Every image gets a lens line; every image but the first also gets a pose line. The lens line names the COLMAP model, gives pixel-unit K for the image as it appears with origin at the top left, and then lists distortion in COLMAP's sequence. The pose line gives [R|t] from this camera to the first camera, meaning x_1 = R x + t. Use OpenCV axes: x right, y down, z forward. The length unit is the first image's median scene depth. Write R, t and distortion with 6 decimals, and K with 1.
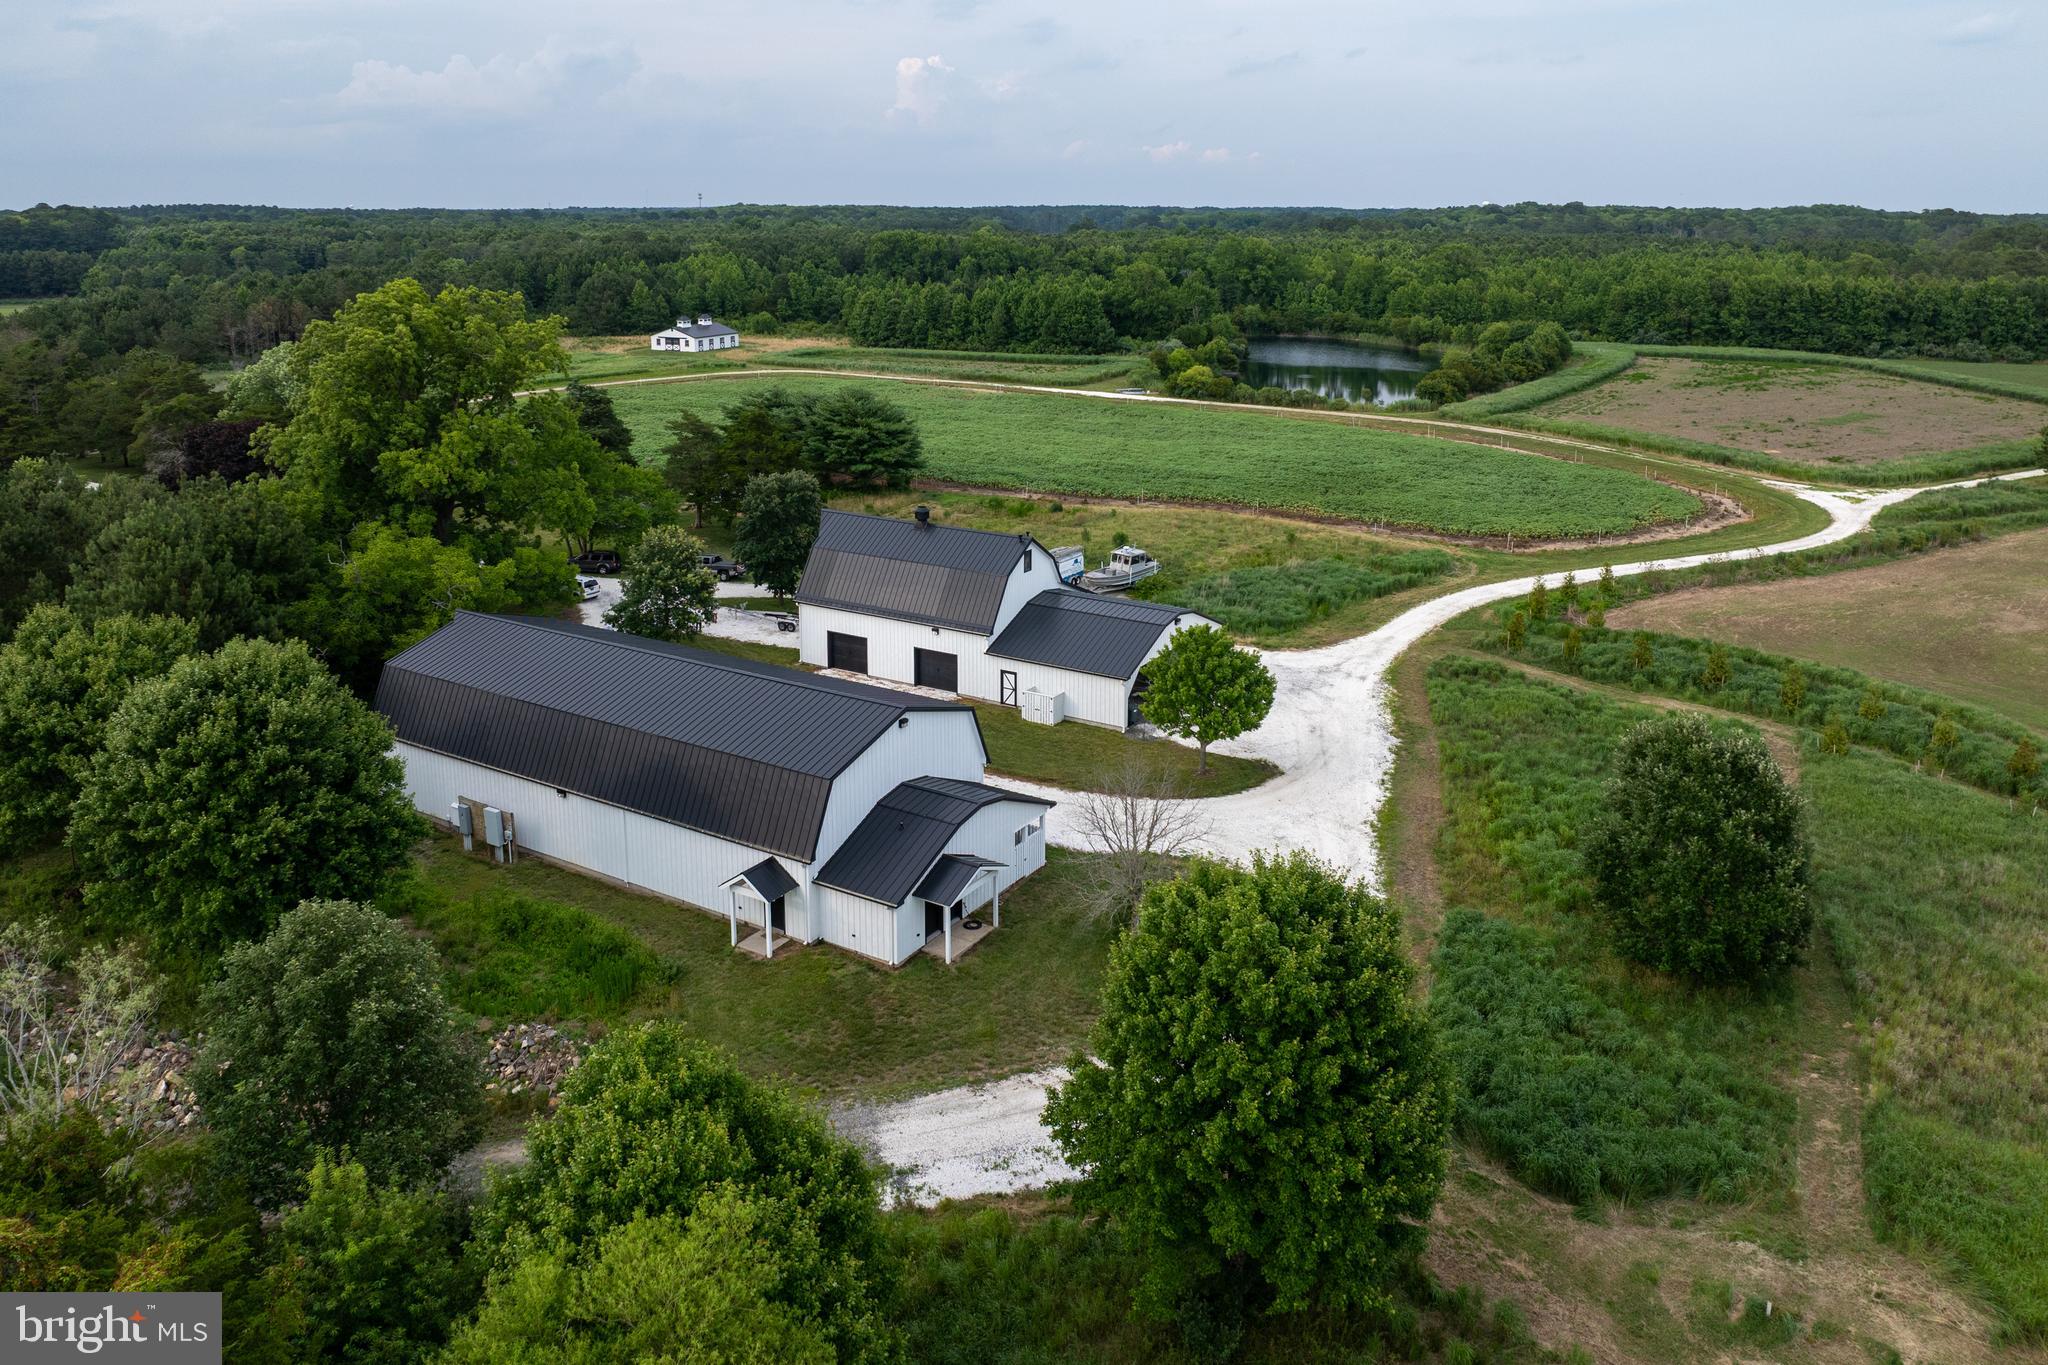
lens RADIAL K [[1387.7, 0, 1025.0], [0, 1387.7, 681.4], [0, 0, 1]] dist [-0.041635, -0.006801]
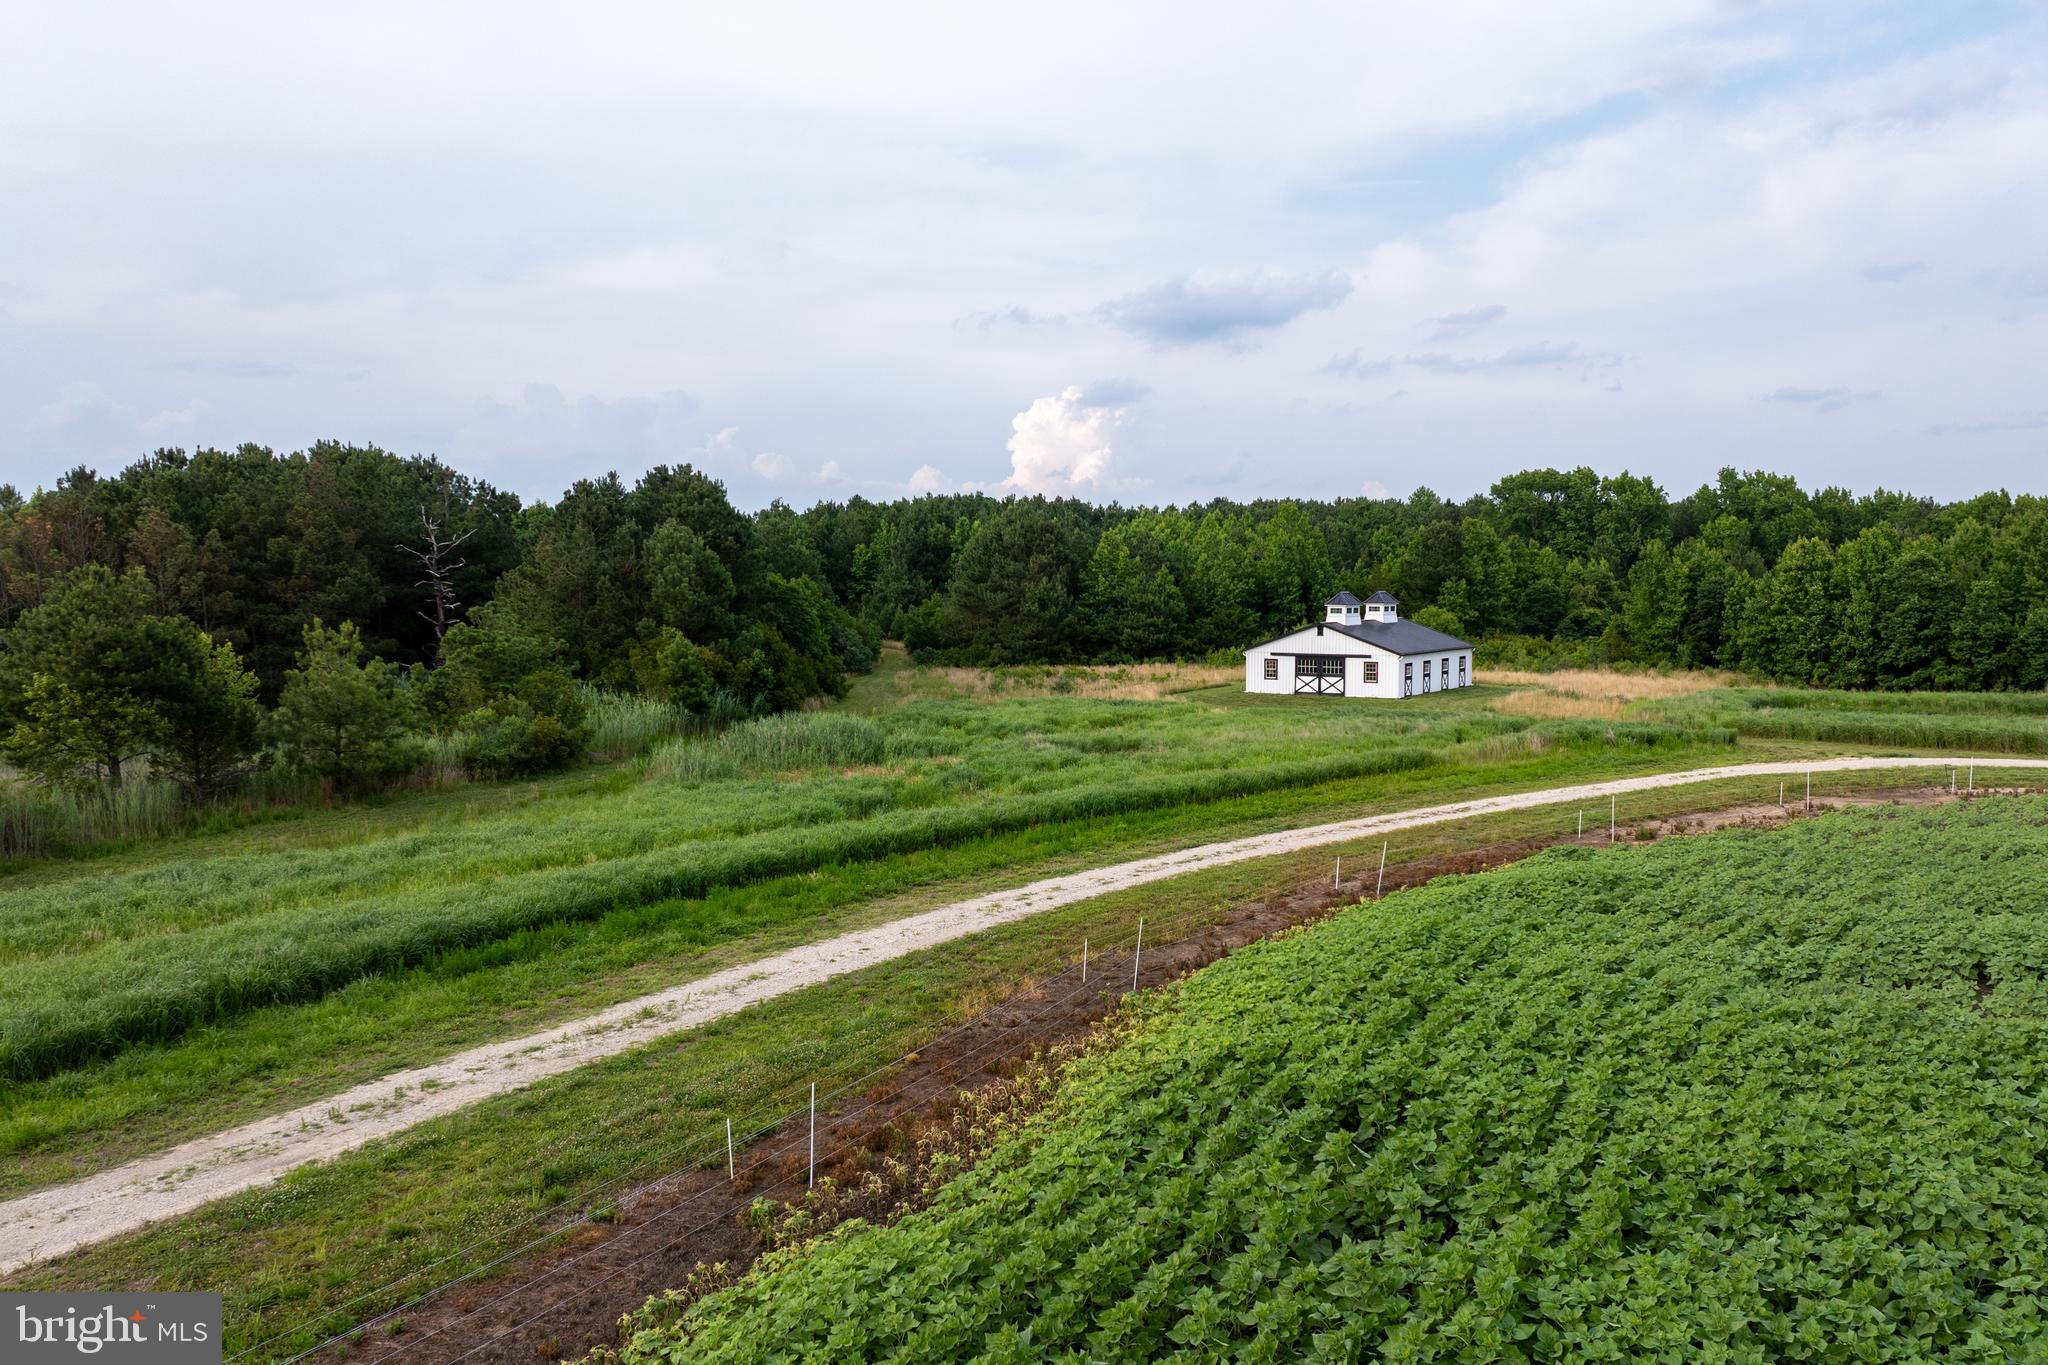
lens RADIAL K [[1387.7, 0, 1023.2], [0, 1387.7, 687.1], [0, 0, 1]] dist [-0.041635, -0.006801]
pose [[0.992652, -0.002290, -0.120979, -0.283543], [-0.029526, 0.965013, -0.260535, -0.157545], [0.117342, 0.262193, 0.957855, 0.690328]]
